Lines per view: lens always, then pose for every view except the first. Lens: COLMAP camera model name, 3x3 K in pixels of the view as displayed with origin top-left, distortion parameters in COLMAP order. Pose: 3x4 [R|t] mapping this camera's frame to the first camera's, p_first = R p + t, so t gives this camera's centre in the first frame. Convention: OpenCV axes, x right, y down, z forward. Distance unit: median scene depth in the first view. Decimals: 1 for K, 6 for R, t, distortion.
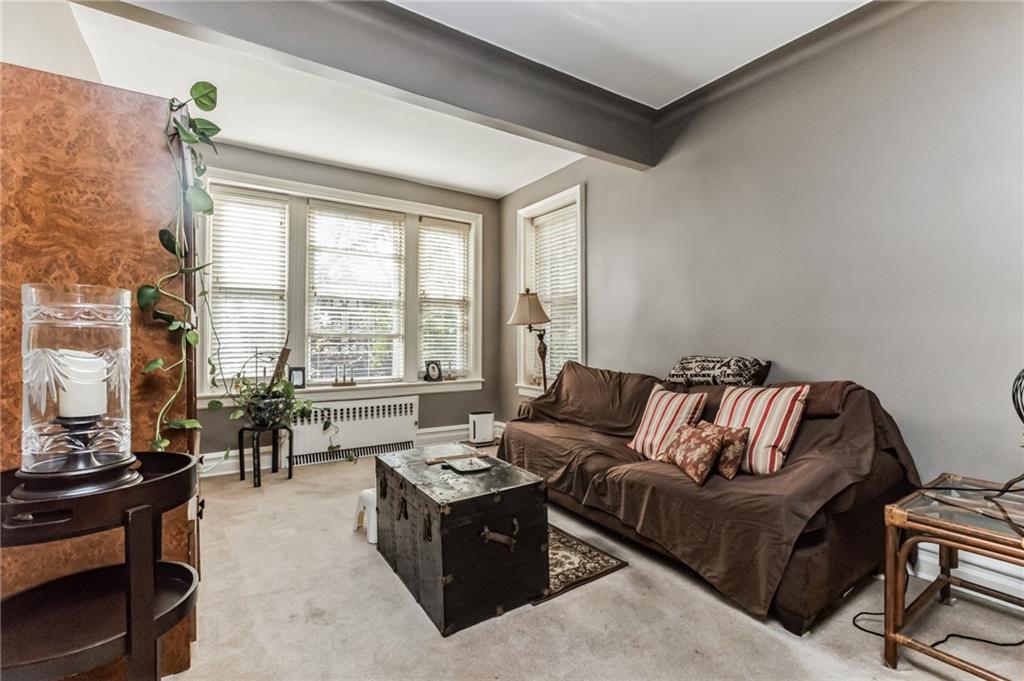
lens RADIAL K [[457.5, 0, 508.7], [0, 457.5, 343.7], [0, 0, 1]] dist [-0.001898, 0.000816]
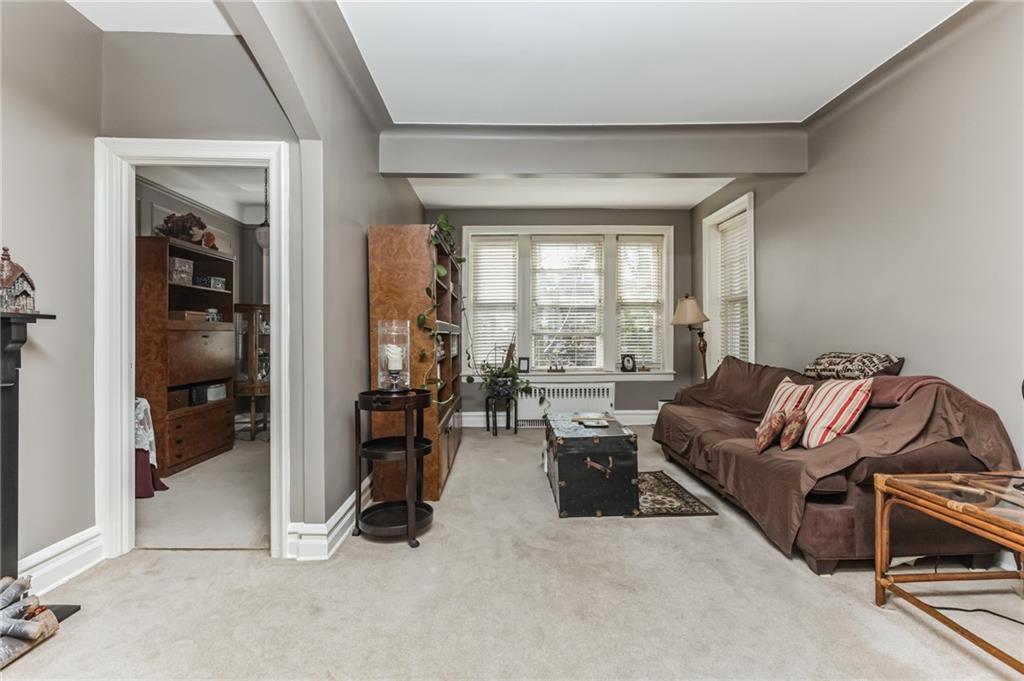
lens RADIAL K [[457.5, 0, 513.8], [0, 457.5, 337.7], [0, 0, 1]] dist [-0.001898, 0.000816]
pose [[0.852772, -0.004318, -0.522265, 0.340763], [0.002306, 0.999987, -0.004503, -0.003567], [0.522278, 0.002635, 0.852771, -0.293925]]
